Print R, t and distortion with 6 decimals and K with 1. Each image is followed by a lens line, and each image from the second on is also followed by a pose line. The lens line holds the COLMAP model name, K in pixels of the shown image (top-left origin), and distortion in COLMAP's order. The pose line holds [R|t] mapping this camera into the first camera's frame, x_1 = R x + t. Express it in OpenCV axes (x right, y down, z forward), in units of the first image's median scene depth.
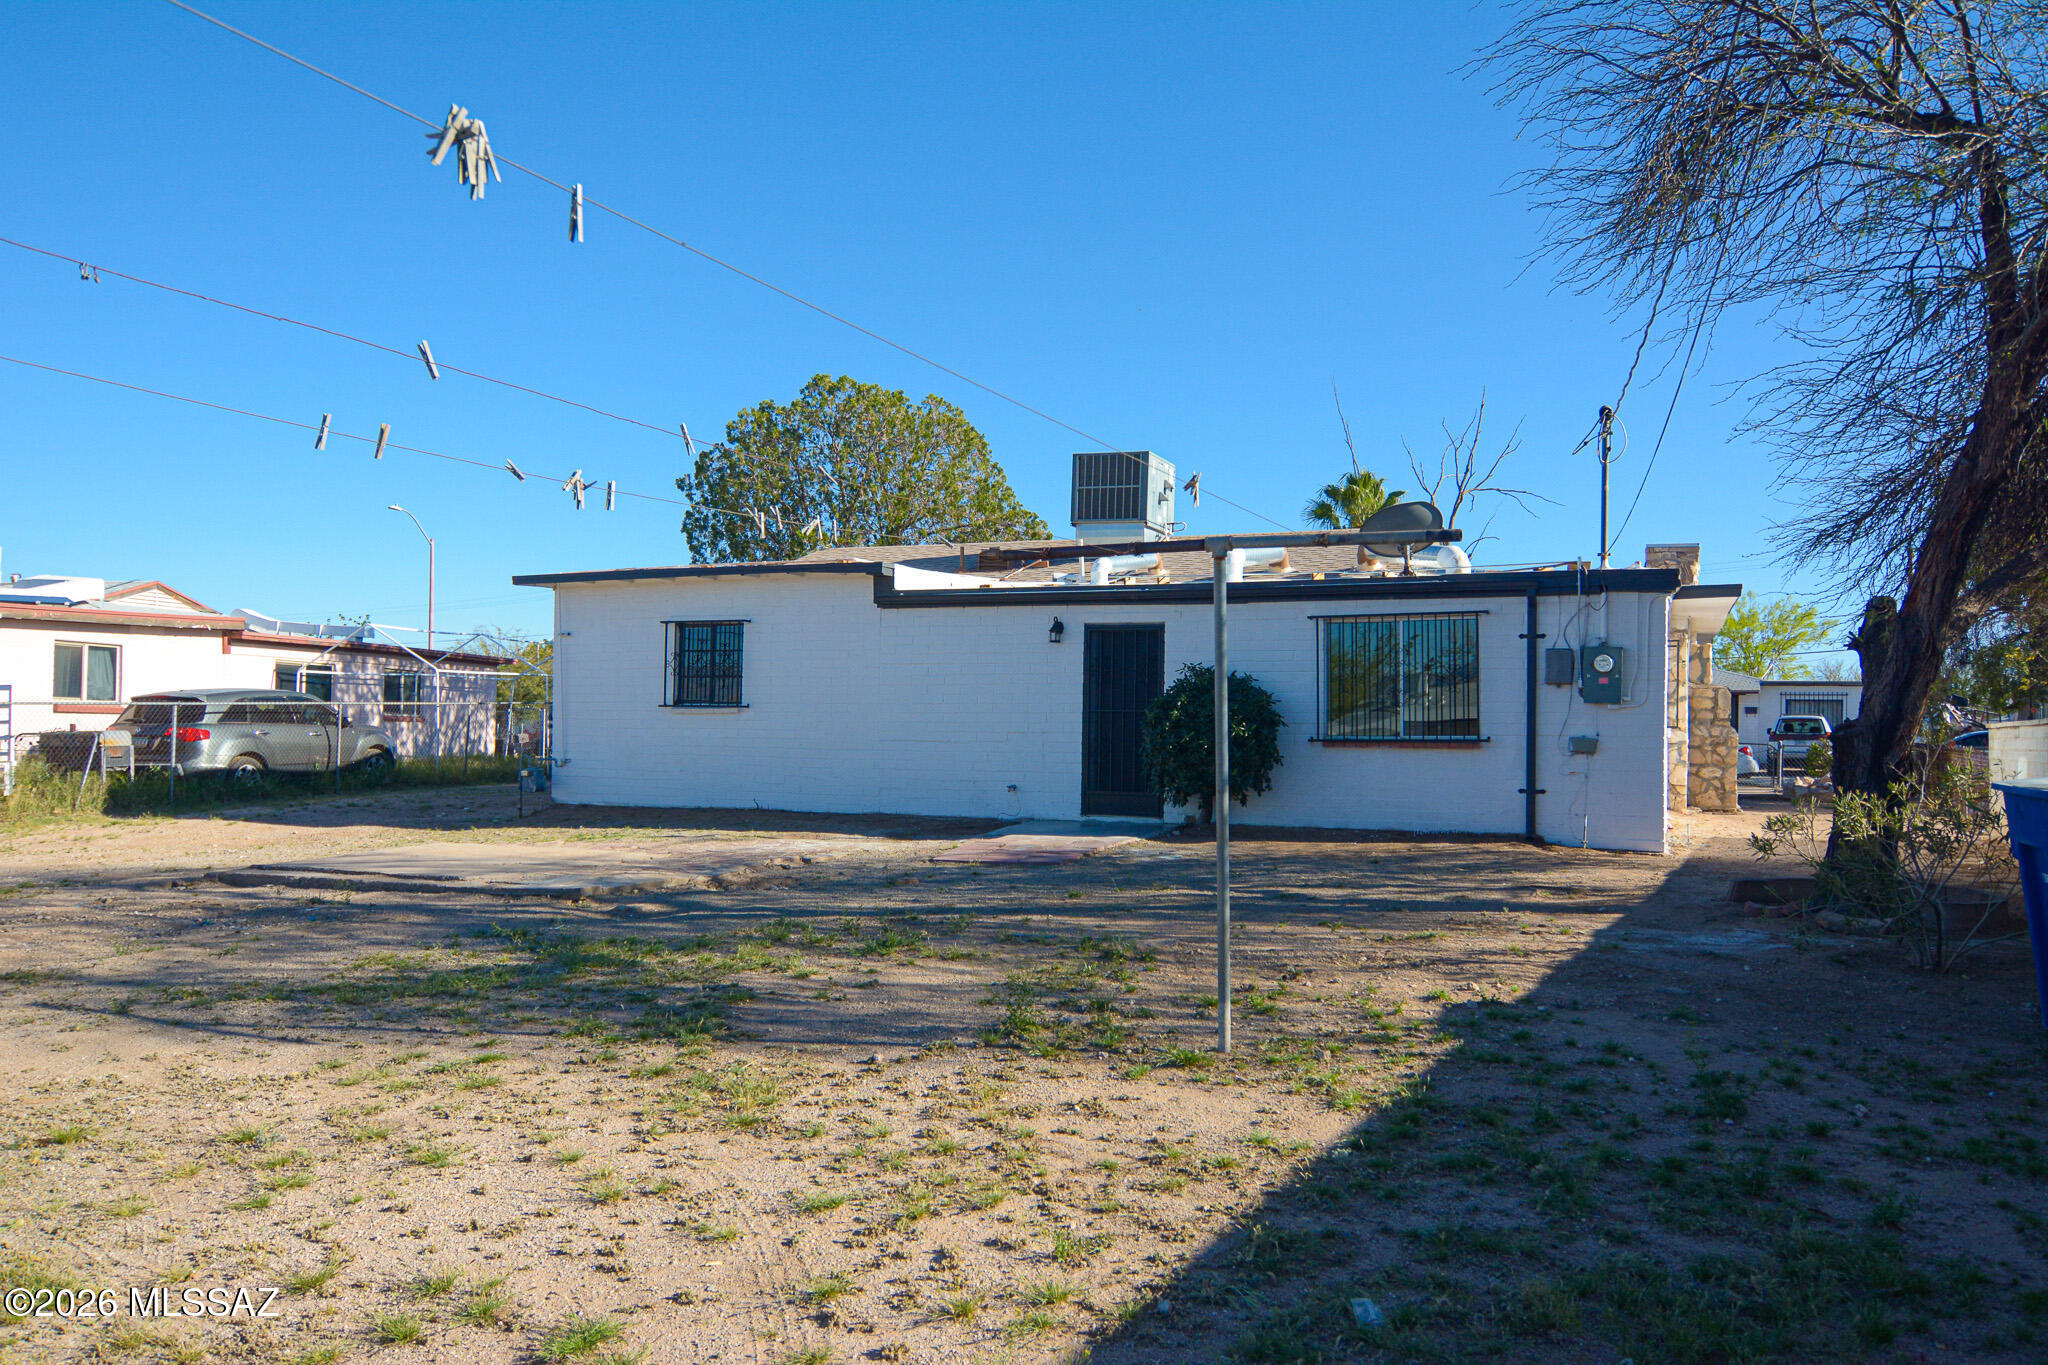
lens RADIAL K [[1475.3, 0, 1024.7], [0, 1475.3, 681.8], [0, 0, 1]] dist [0.007210, 0.000831]
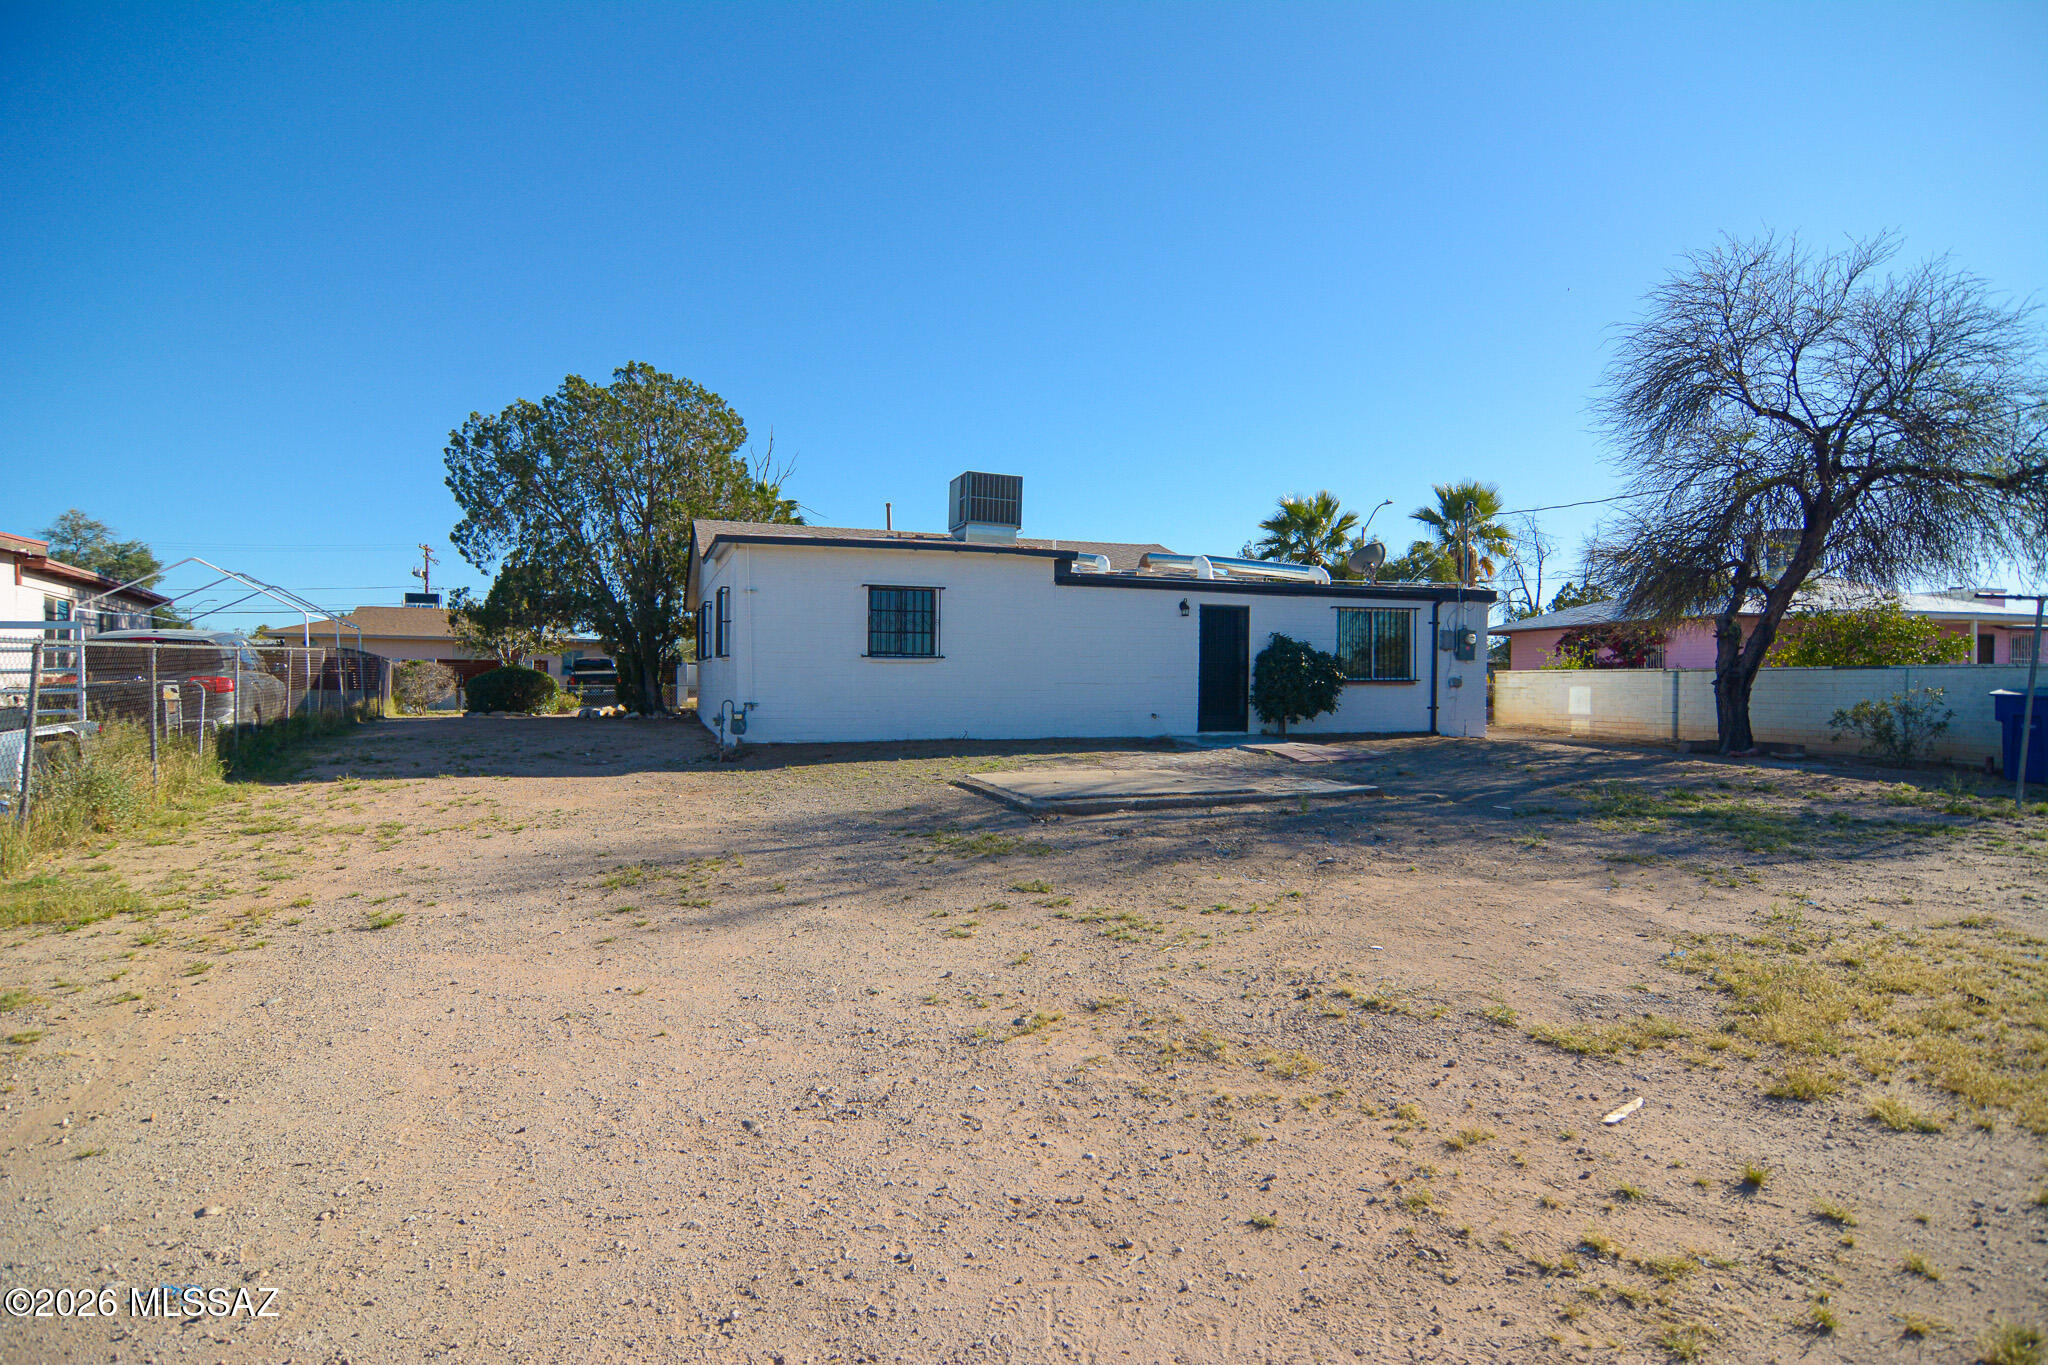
lens RADIAL K [[1109.7, 0, 1024.3], [0, 1109.7, 685.0], [0, 0, 1]] dist [-0.013676, -0.000911]
pose [[0.736061, -0.008895, 0.676857, -0.843940], [-0.018149, 0.999295, 0.032869, 0.008664], [-0.676672, -0.036478, 0.735380, 0.289072]]
